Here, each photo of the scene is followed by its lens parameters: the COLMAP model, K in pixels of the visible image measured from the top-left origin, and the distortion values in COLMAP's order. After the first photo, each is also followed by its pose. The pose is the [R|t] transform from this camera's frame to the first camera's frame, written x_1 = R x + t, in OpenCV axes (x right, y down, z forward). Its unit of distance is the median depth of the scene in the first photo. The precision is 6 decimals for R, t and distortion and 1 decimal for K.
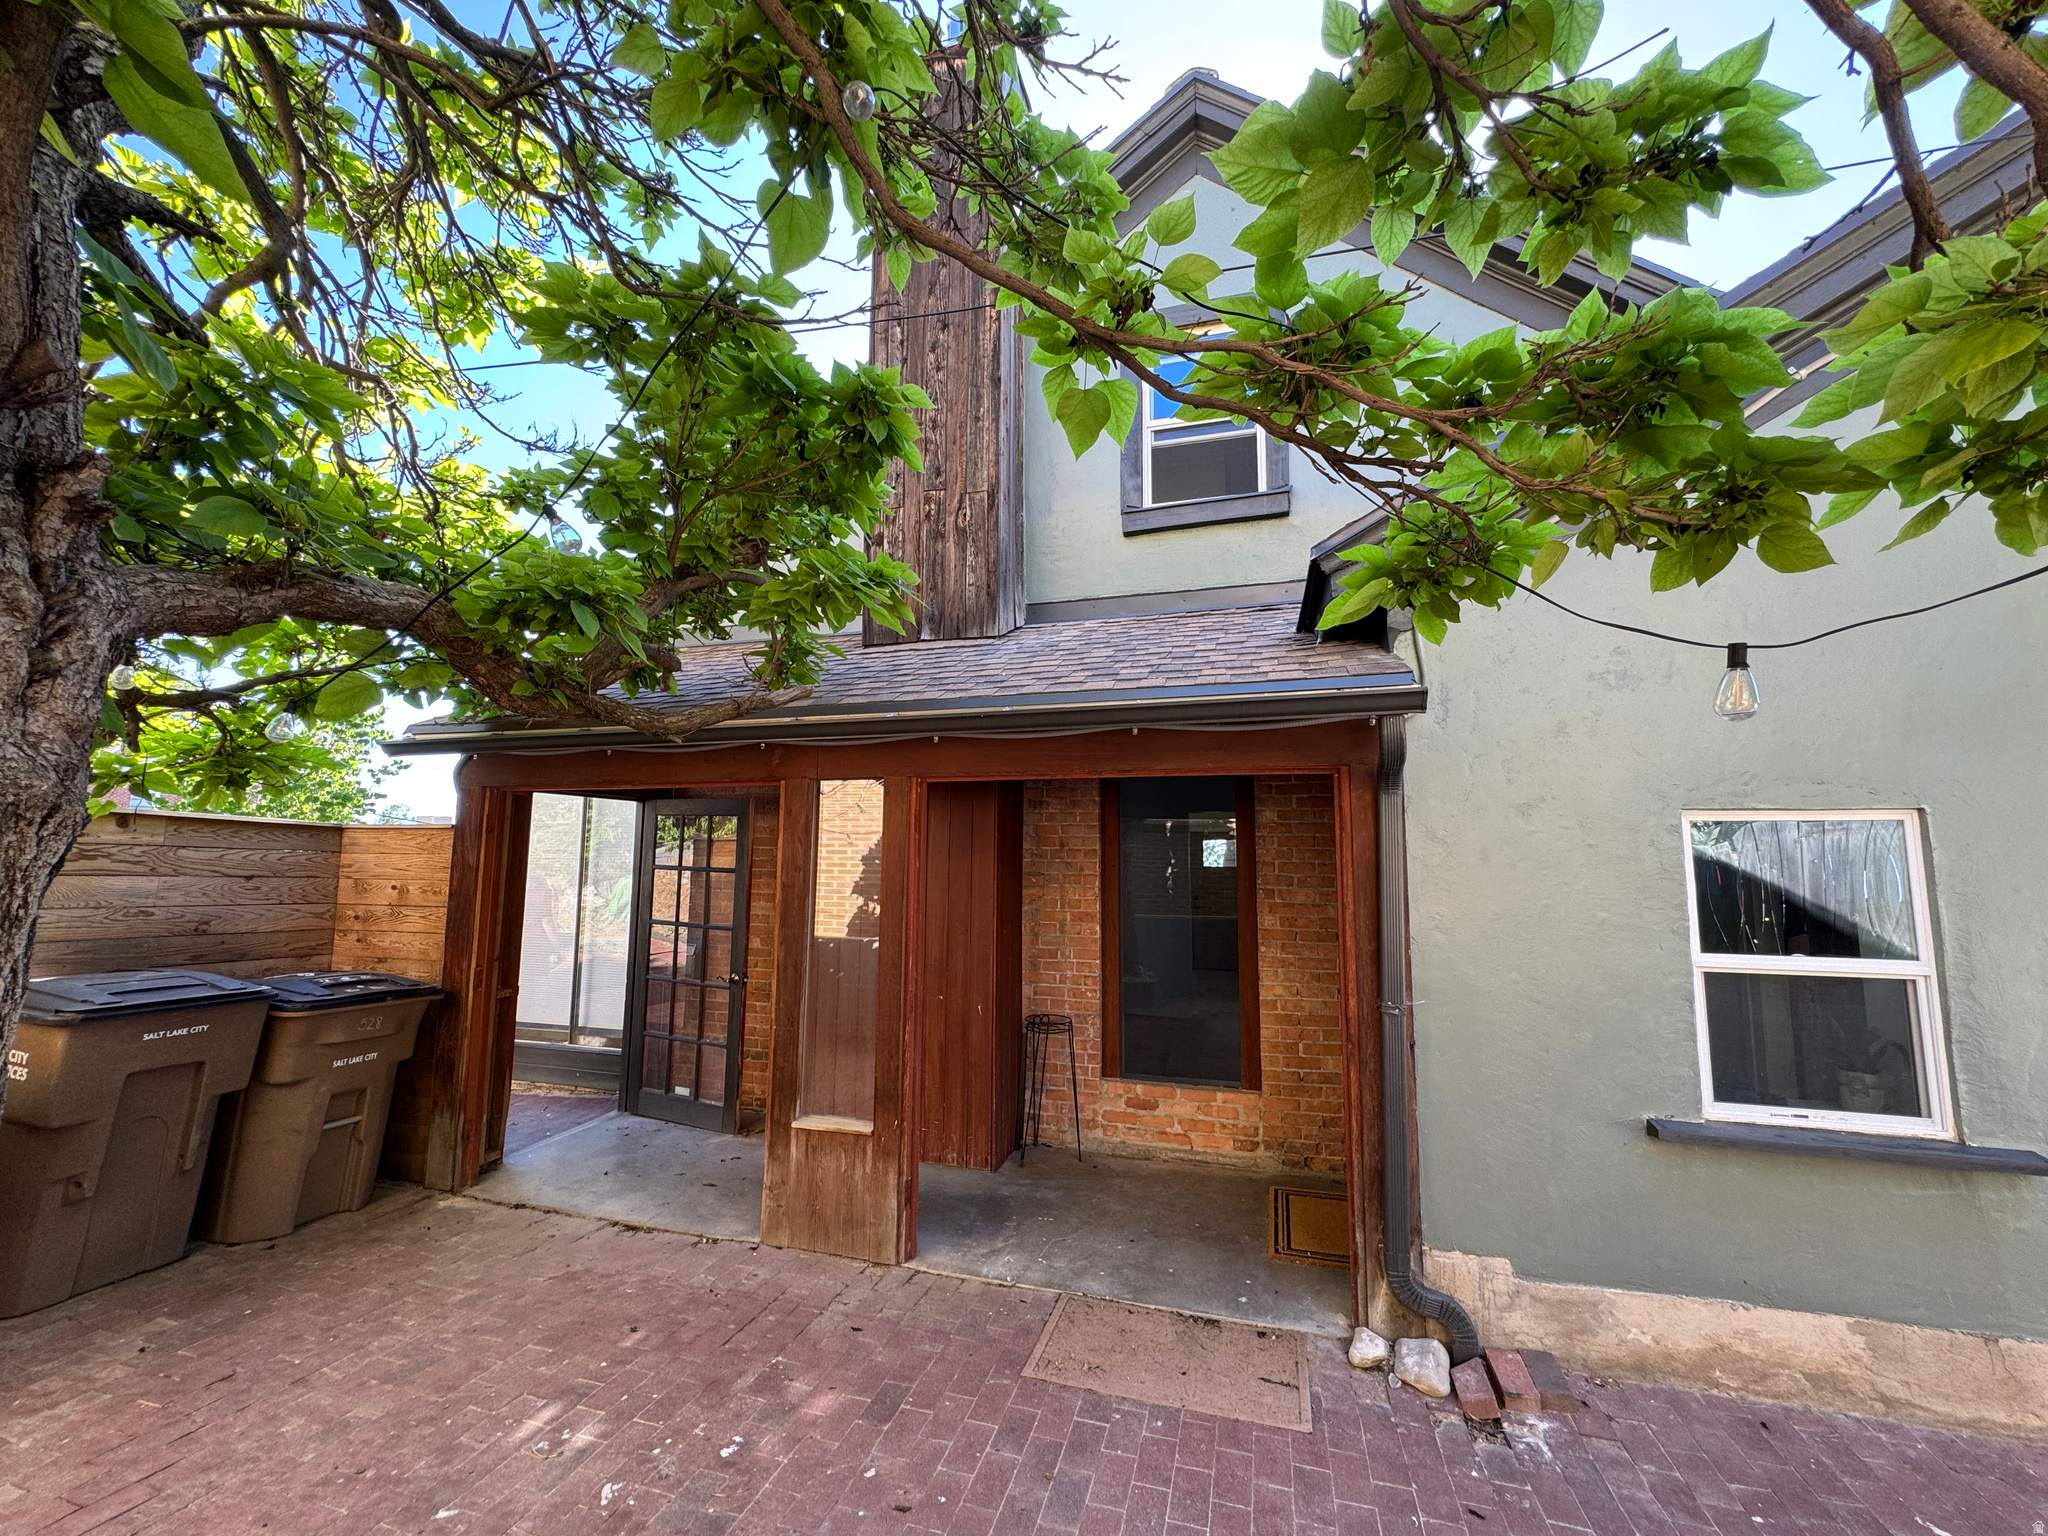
lens RADIAL K [[822.4, 0, 1020.6], [0, 822.4, 765.8], [0, 0, 1]] dist [-0.000511, -0.000371]
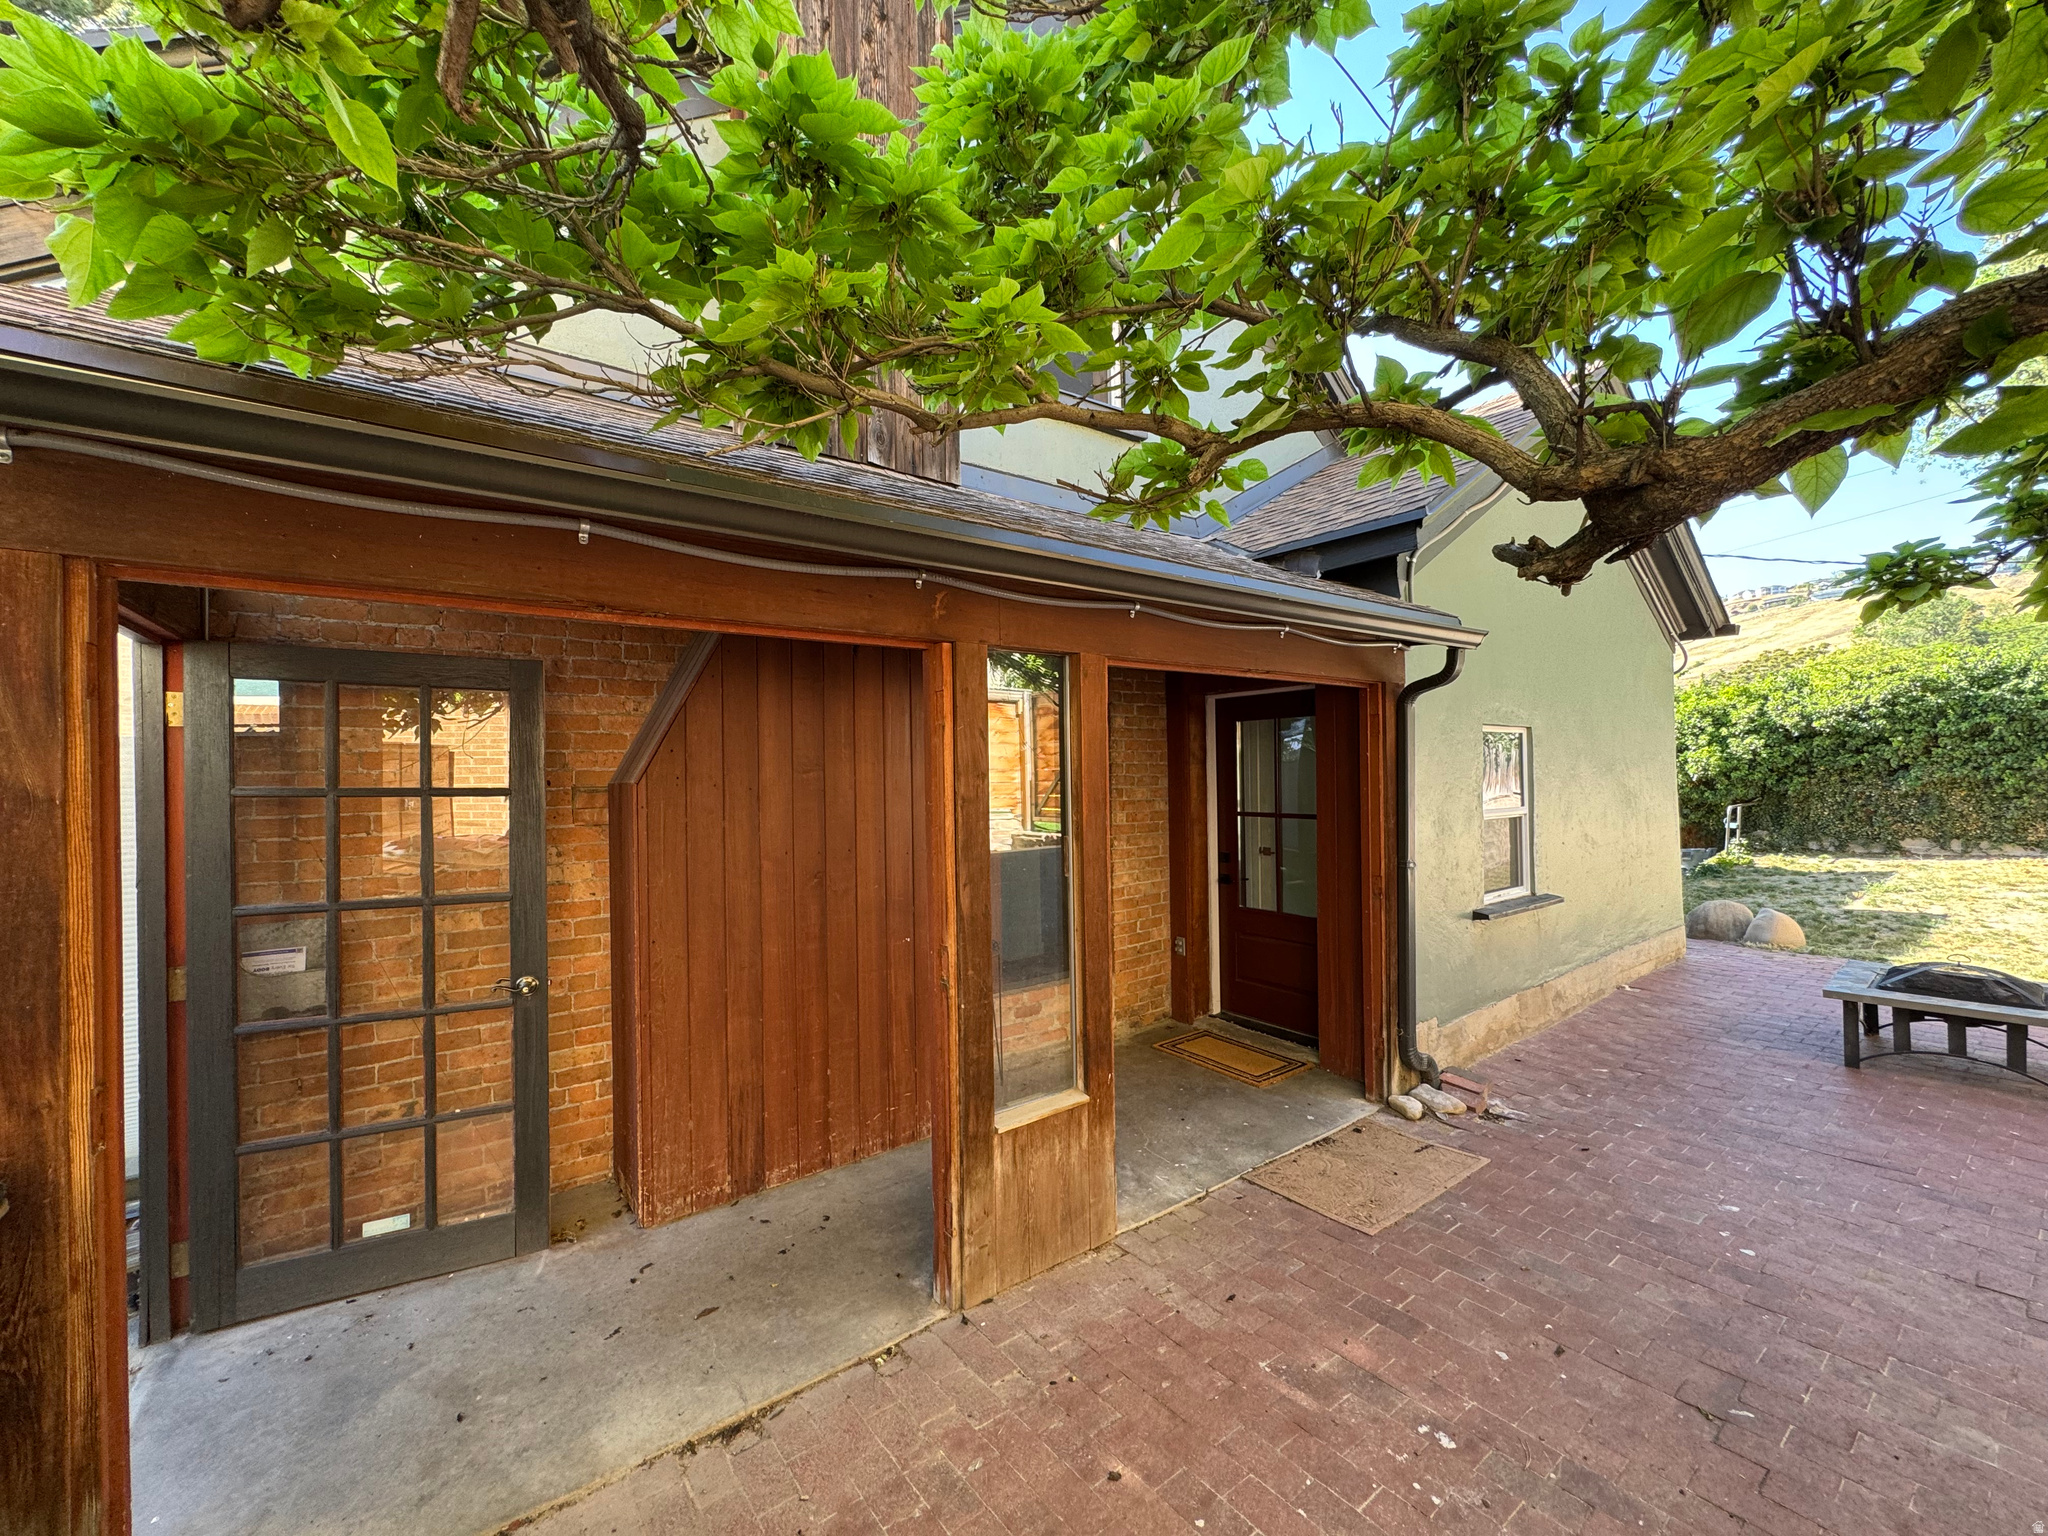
lens RADIAL K [[822.4, 0, 1020.6], [0, 822.4, 765.8], [0, 0, 1]] dist [-0.000511, -0.000371]
pose [[0.593632, -0.010536, 0.804668, -0.873690], [-0.073522, 0.995022, 0.067267, 0.074569], [-0.801371, -0.099093, 0.589903, 0.619479]]
